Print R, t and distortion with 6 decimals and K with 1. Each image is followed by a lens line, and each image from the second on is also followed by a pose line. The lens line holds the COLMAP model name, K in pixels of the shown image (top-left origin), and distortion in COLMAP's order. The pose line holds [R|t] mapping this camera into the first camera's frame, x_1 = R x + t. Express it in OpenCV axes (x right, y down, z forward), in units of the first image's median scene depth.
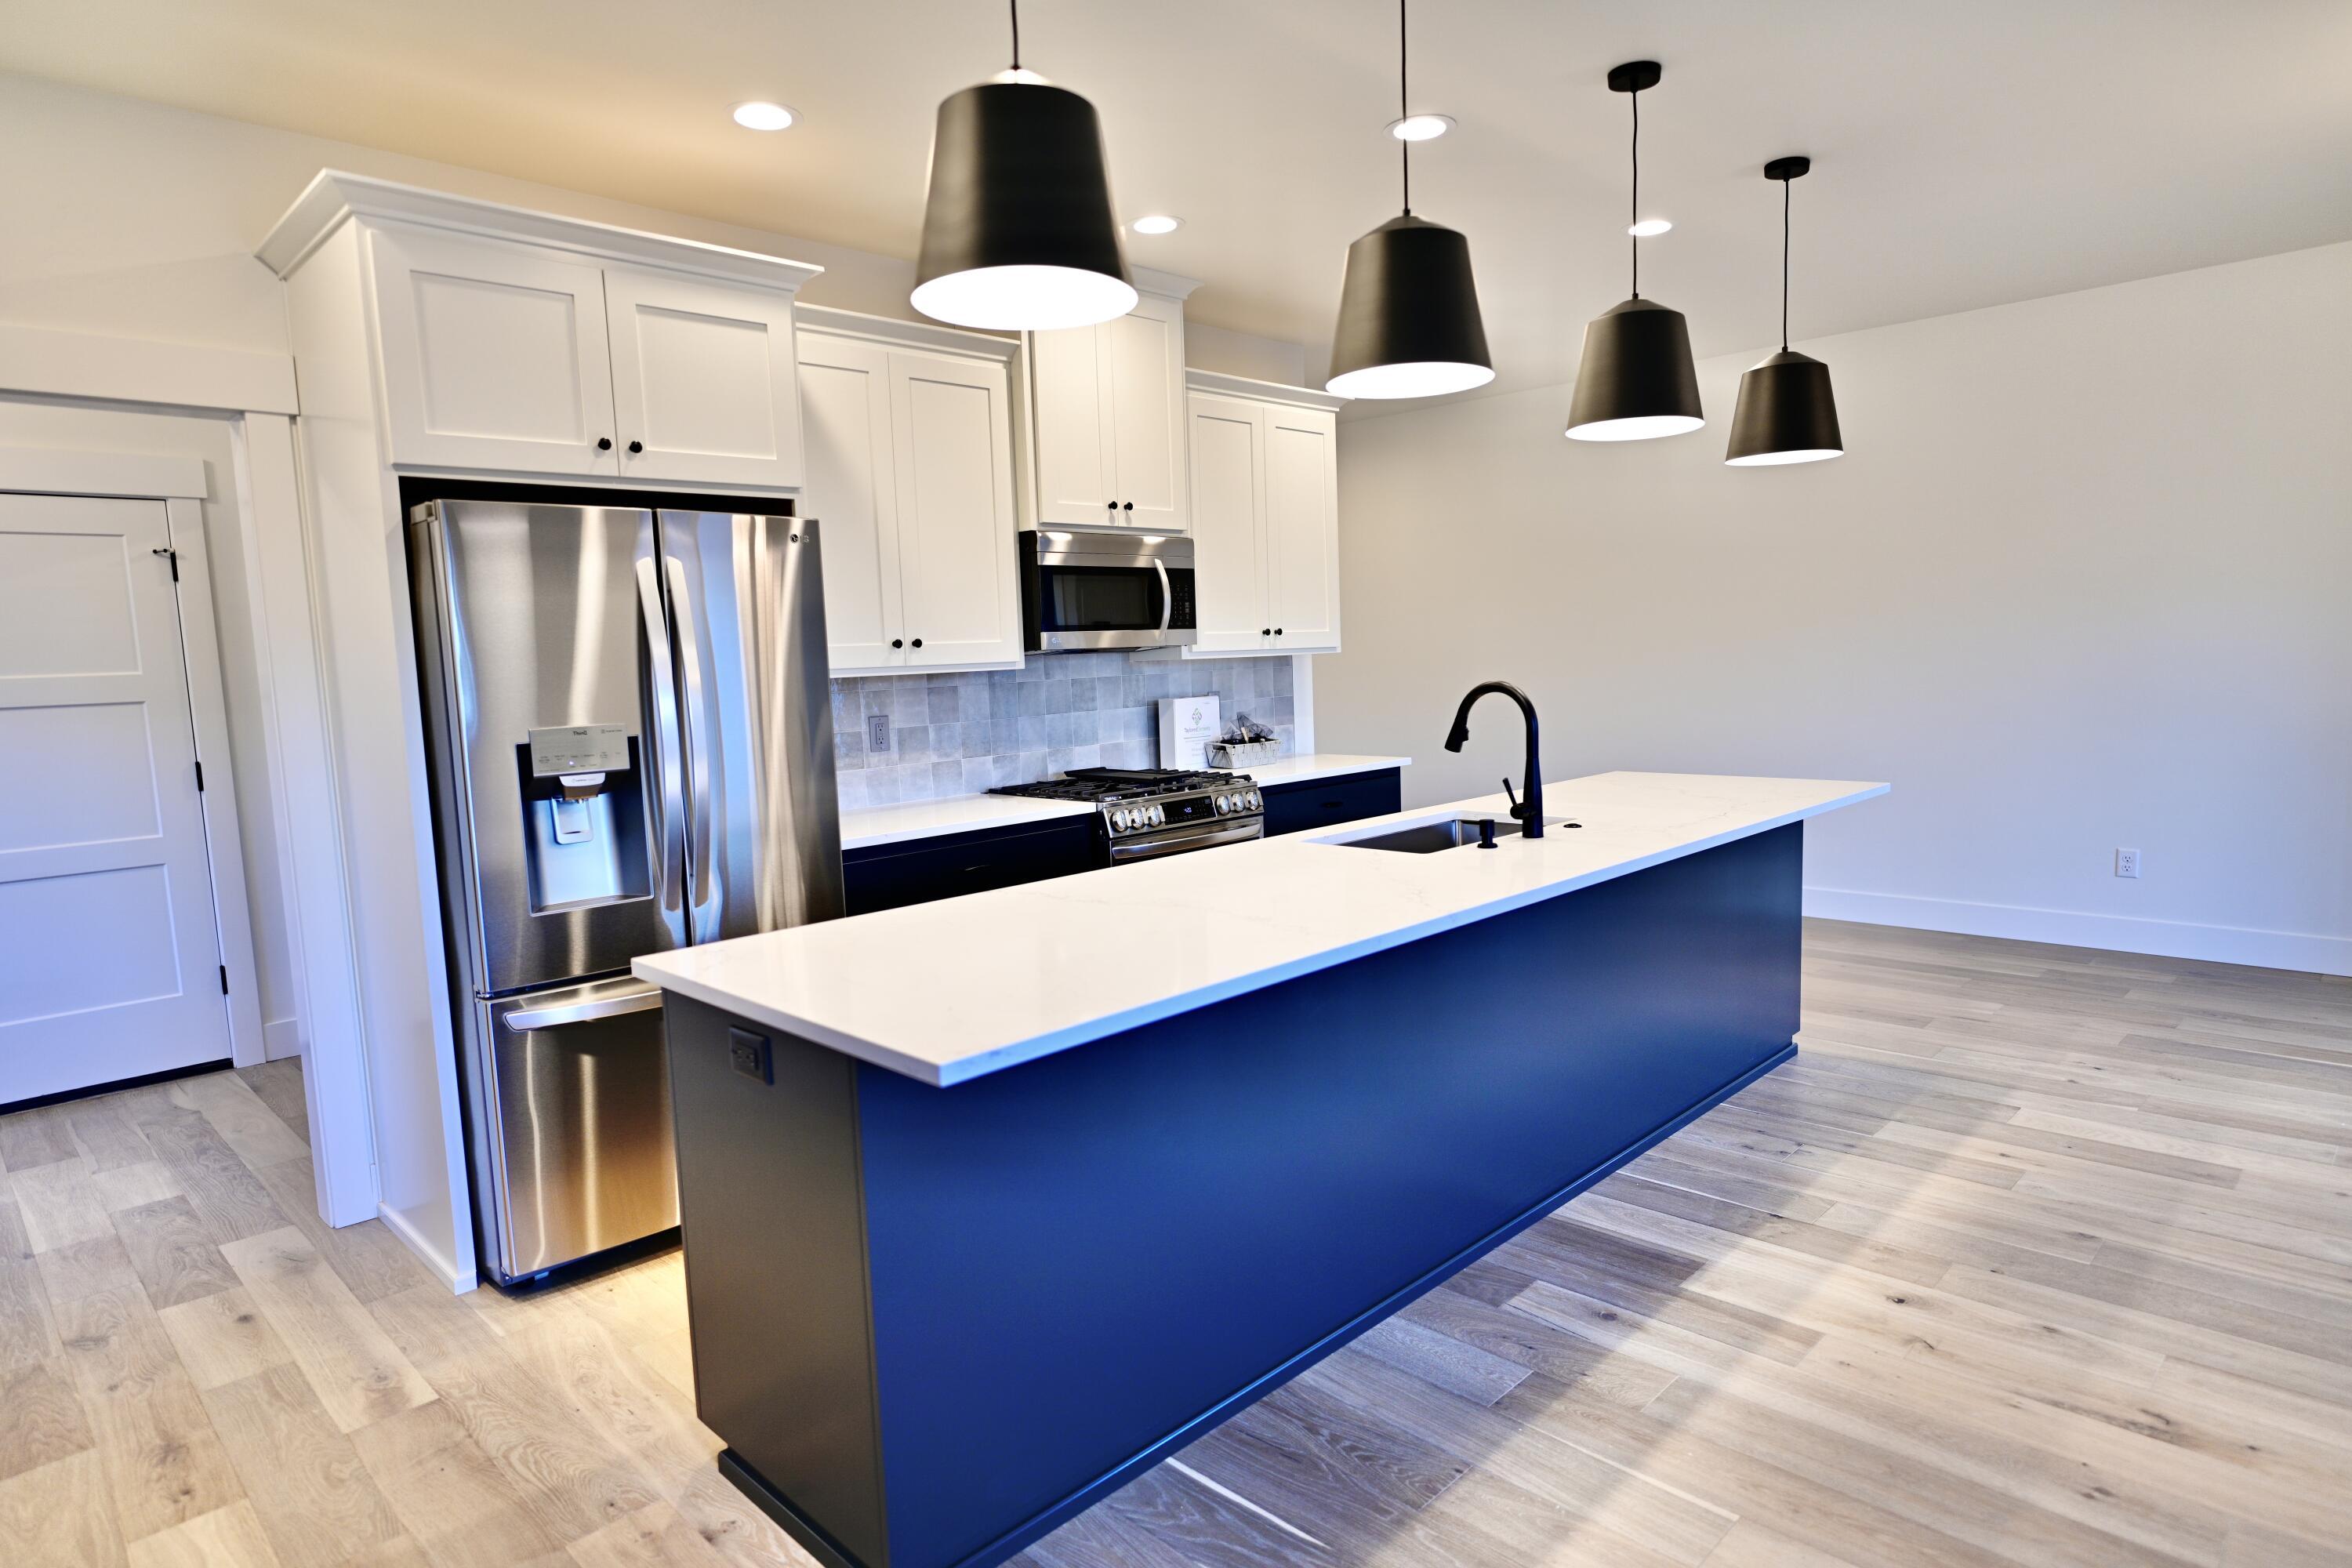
lens RADIAL K [[1321.7, 0, 1182.9], [0, 1321.7, 795.5], [0, 0, 1]] dist [-0.003141, 0.001941]
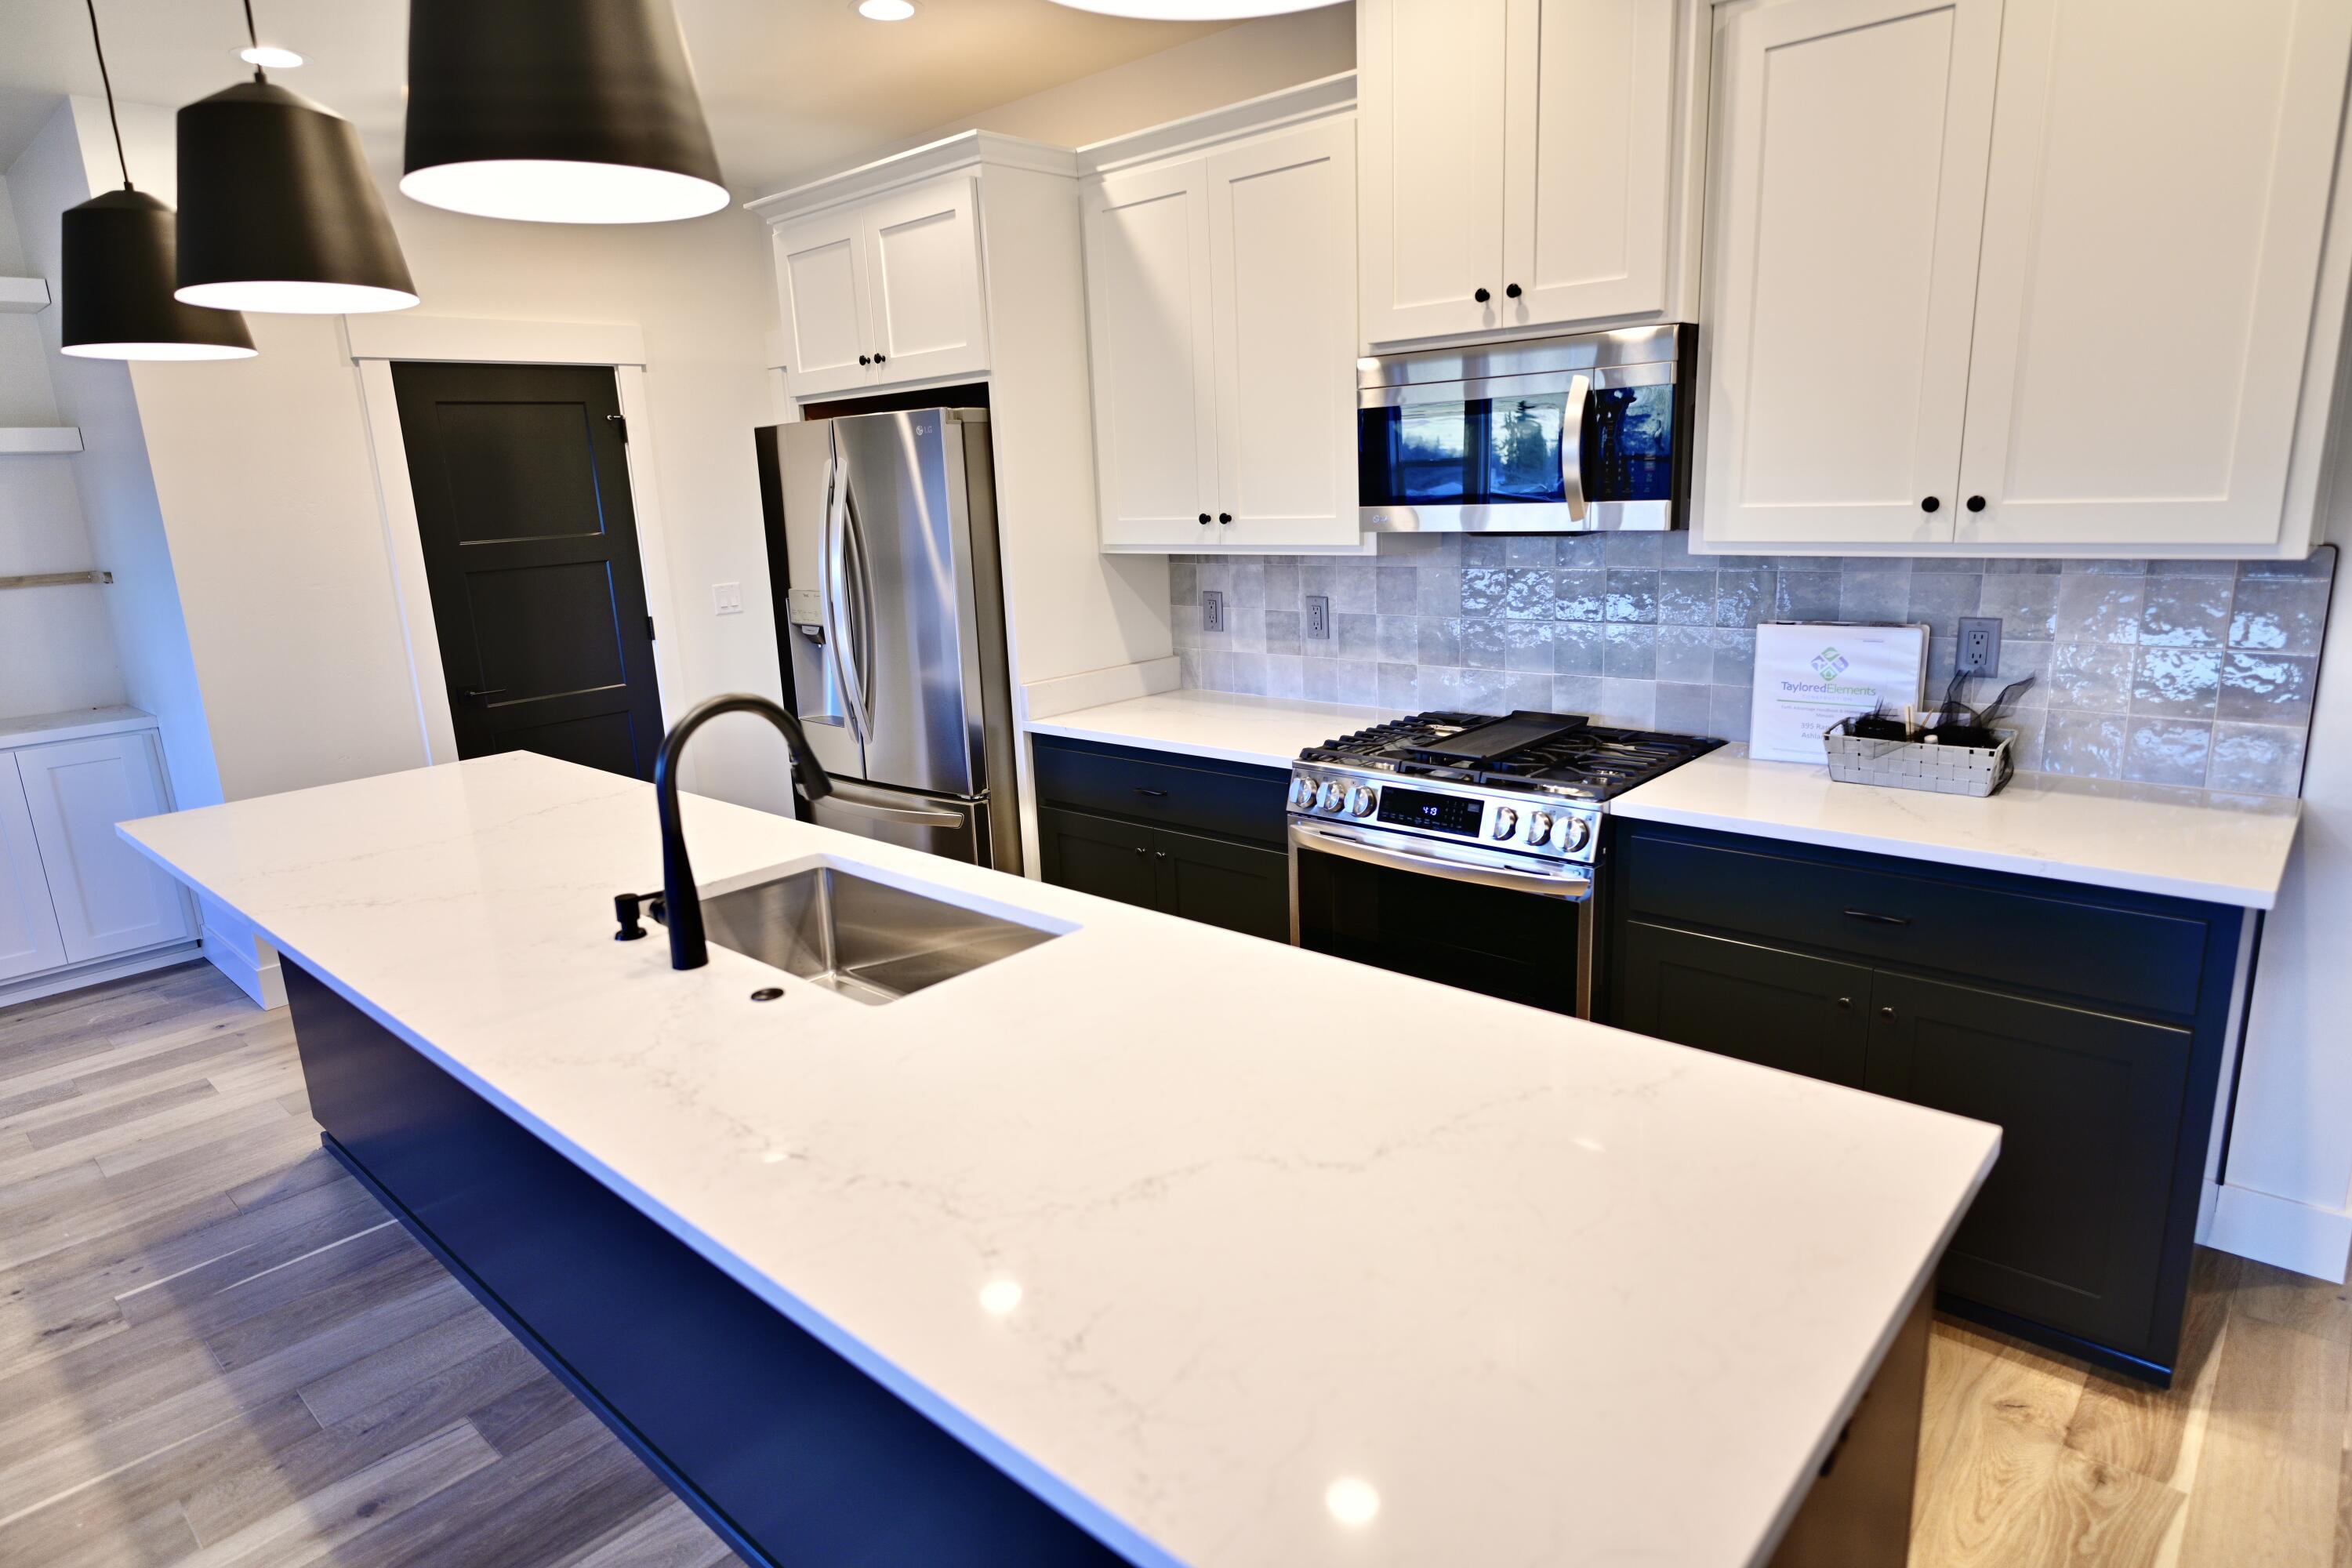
lens RADIAL K [[1321.7, 0, 1172.3], [0, 1321.7, 787.4], [0, 0, 1]] dist [-0.003141, 0.001941]
pose [[0.043149, 0.265557, -0.963129, 0.626237], [-0.065351, 0.962713, 0.262514, -0.163063], [0.996929, 0.051614, 0.058895, 0.894928]]
